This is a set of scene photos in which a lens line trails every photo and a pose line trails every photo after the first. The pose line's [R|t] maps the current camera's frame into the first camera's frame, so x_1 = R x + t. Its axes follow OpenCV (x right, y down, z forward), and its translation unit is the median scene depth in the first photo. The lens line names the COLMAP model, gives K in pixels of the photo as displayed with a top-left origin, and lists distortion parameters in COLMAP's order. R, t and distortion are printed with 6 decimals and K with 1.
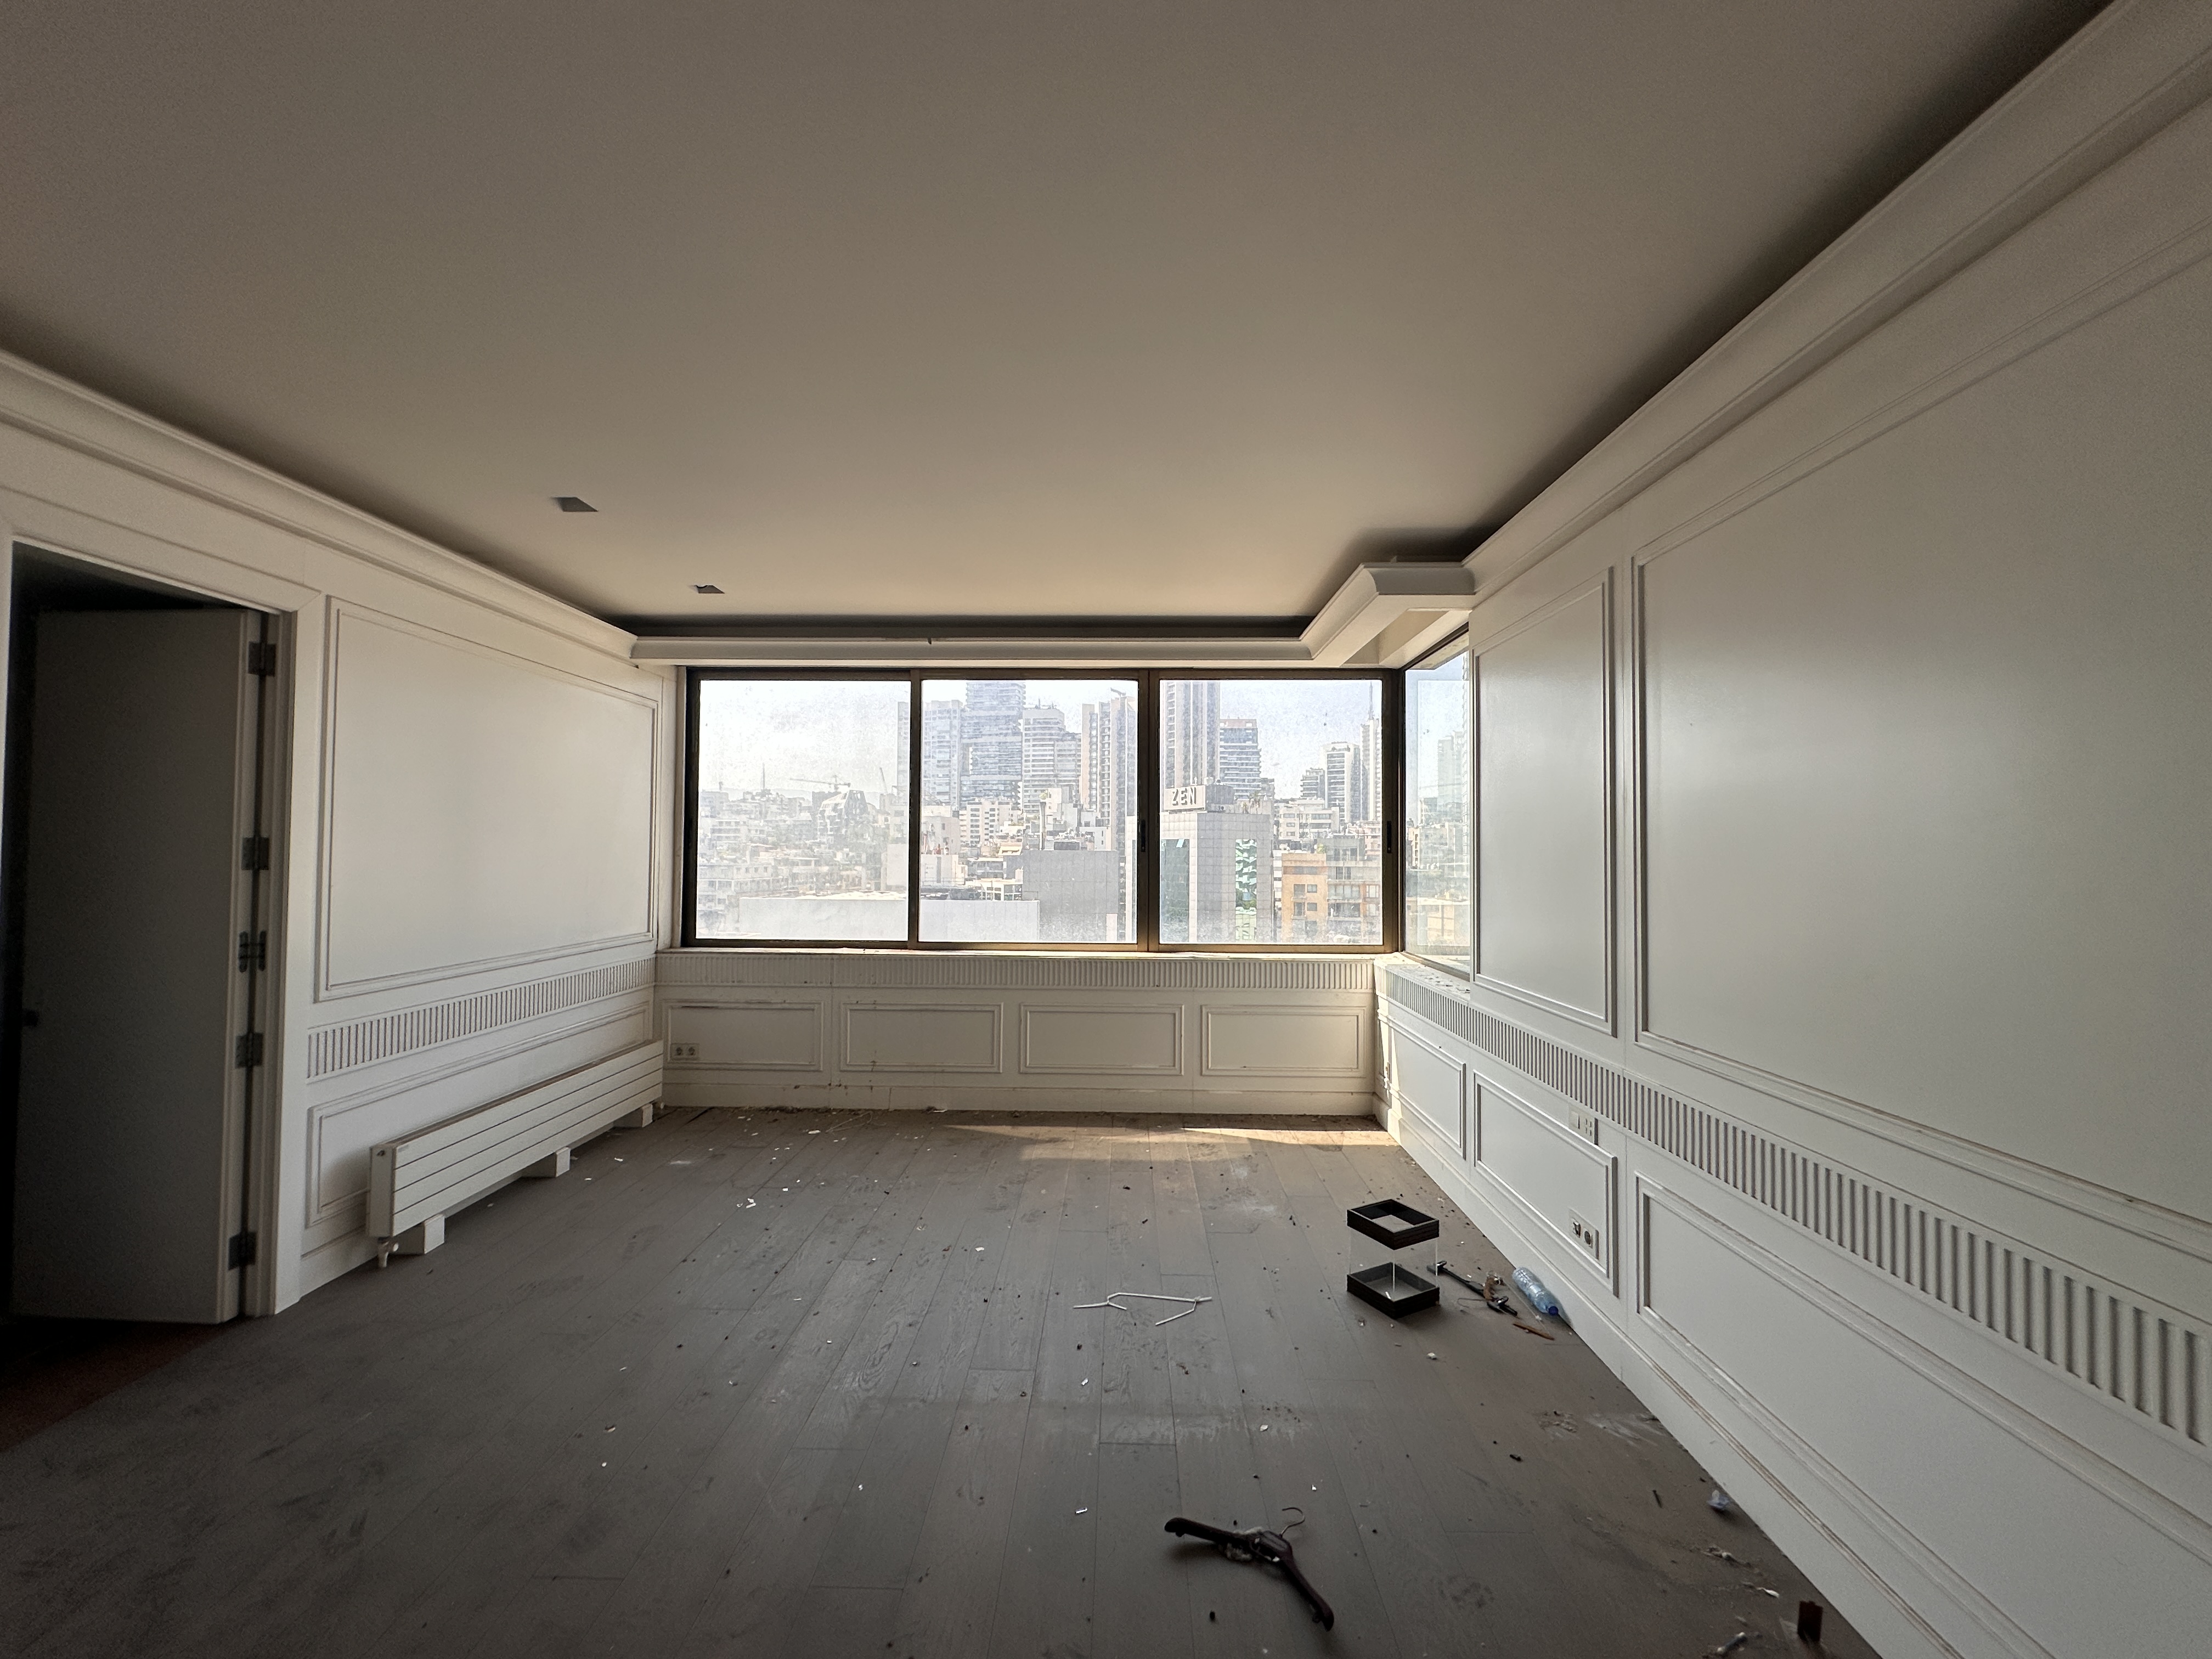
lens RADIAL K [[889.2, 0, 1104.1], [0, 889.2, 827.0], [0, 0, 1]] dist [-0.001240, 0.000403]
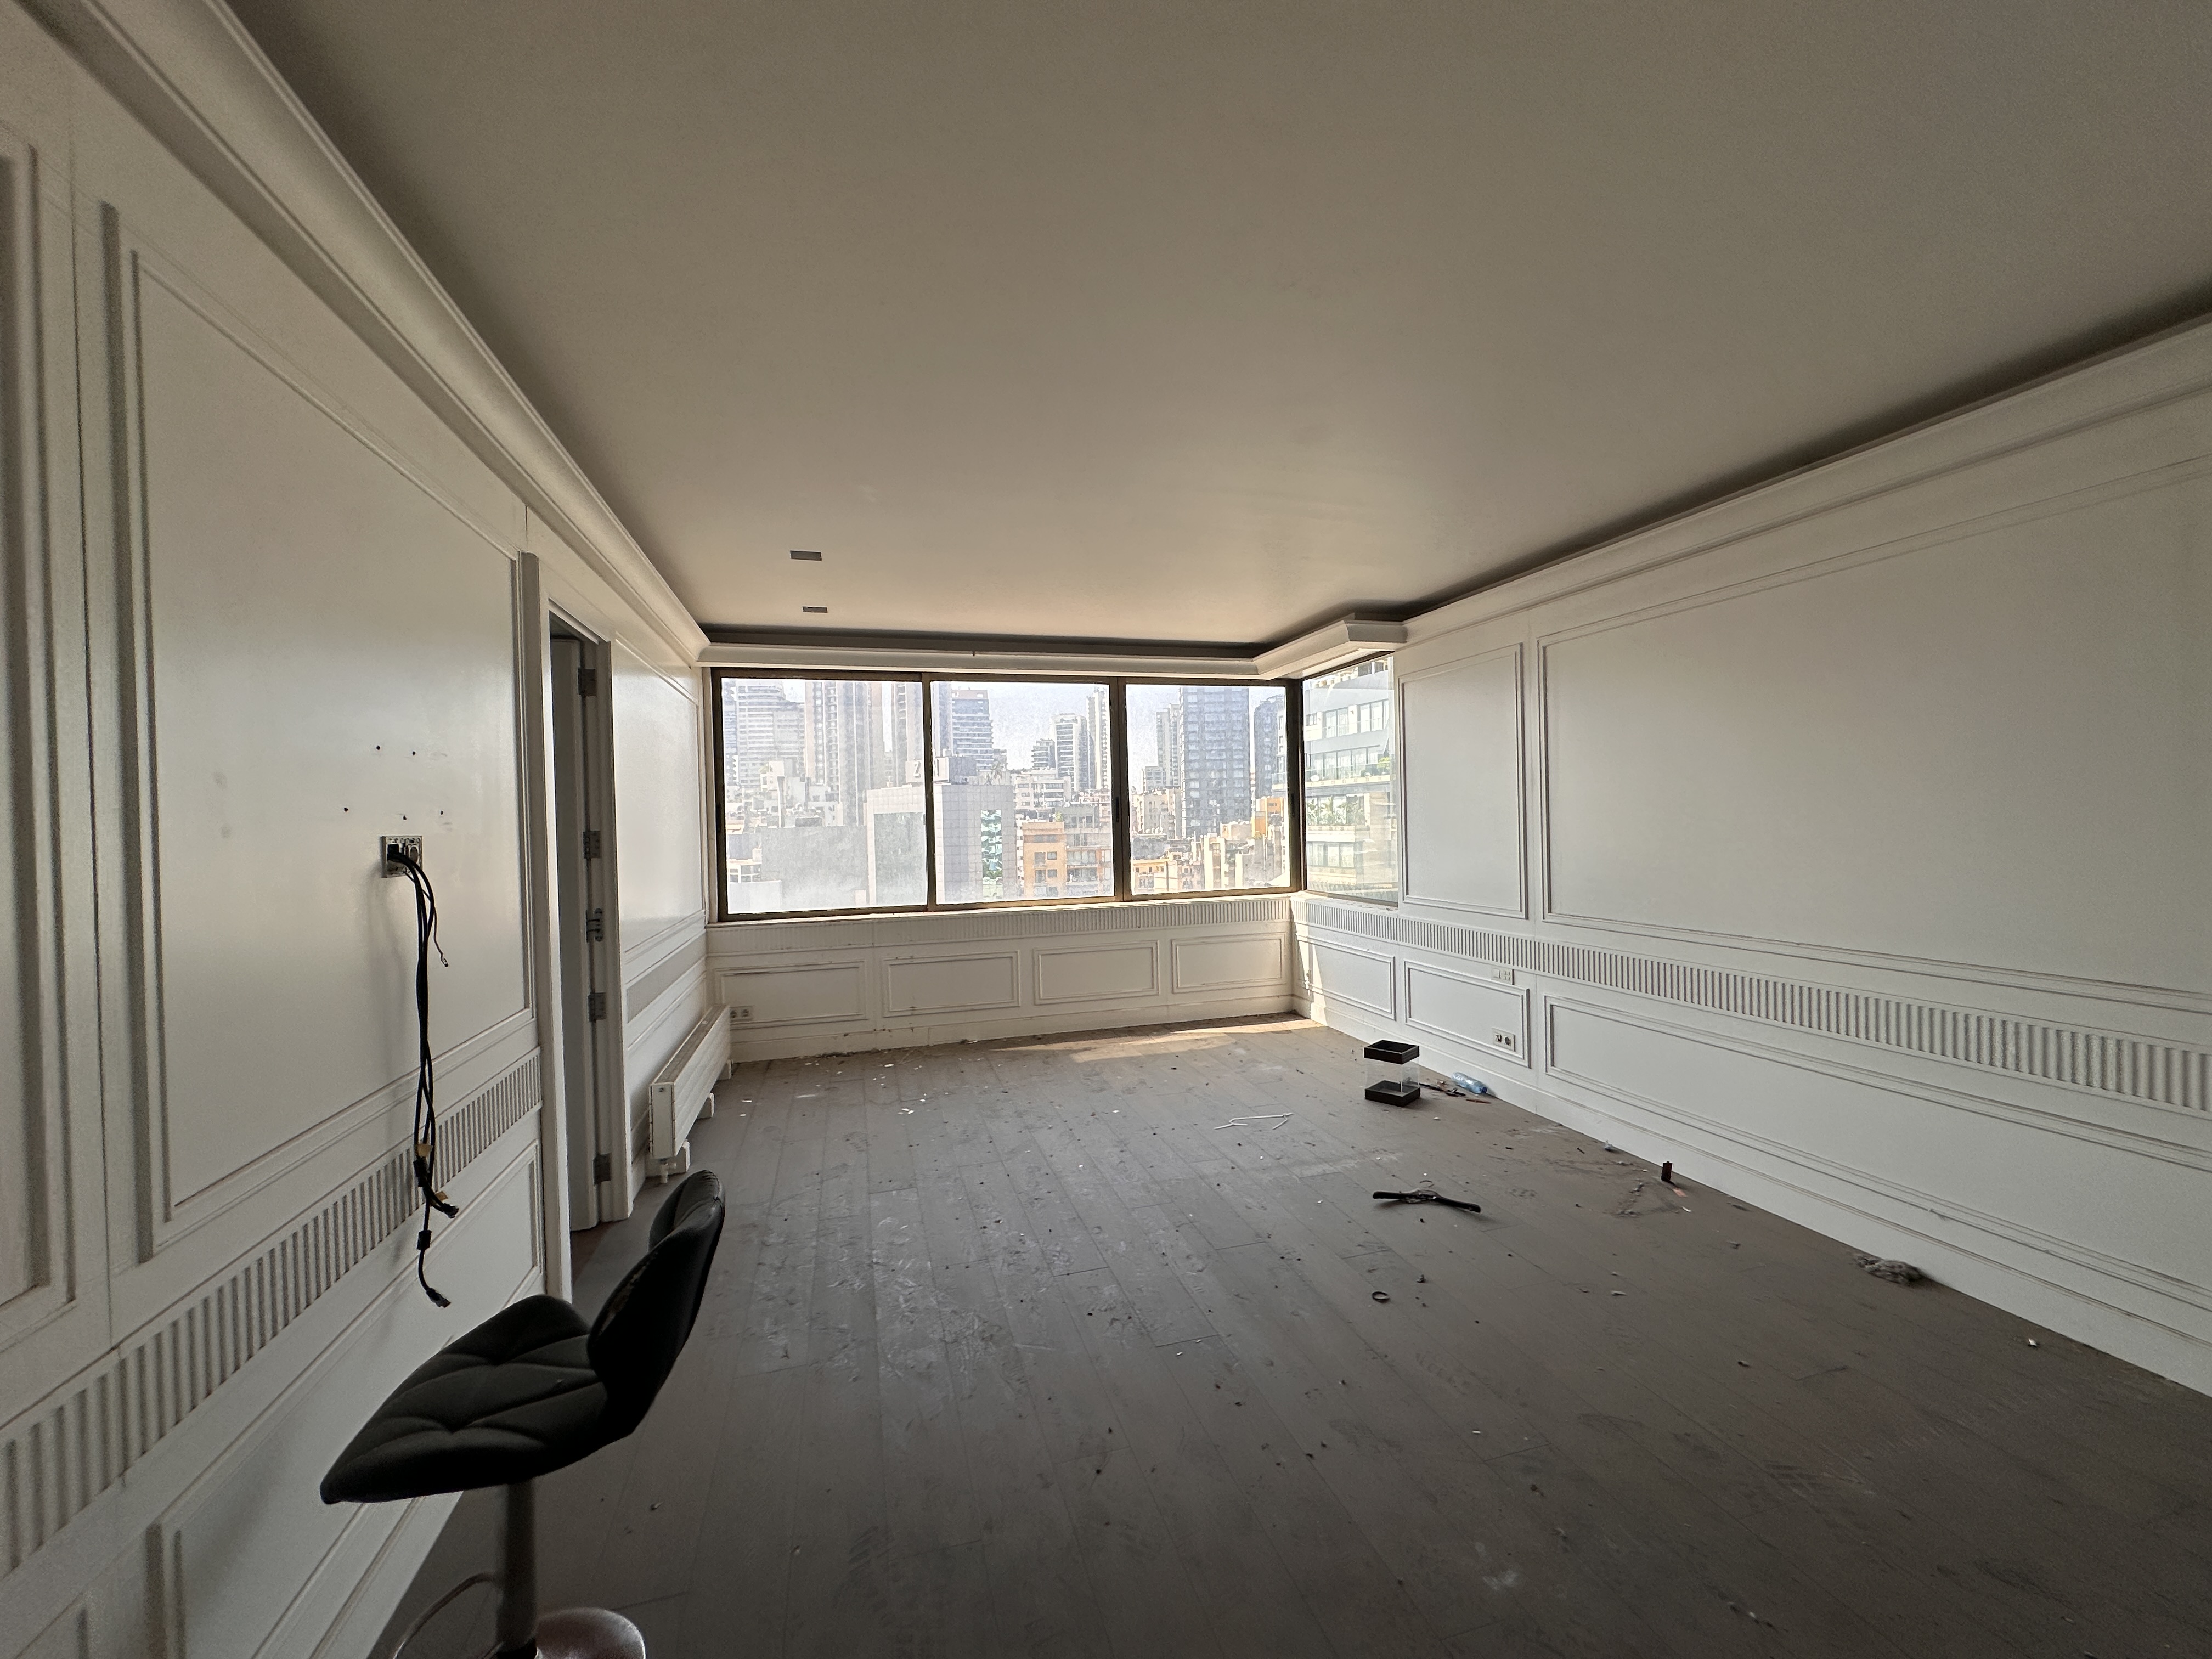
lens RADIAL K [[889.2, 0, 1105.8], [0, 889.2, 830.6], [0, 0, 1]] dist [-0.001240, 0.000403]
pose [[0.953435, -0.034067, 0.299667, -0.375360], [0.023068, 0.998927, 0.040164, -0.012546], [-0.300714, -0.031381, 0.953198, -0.204671]]
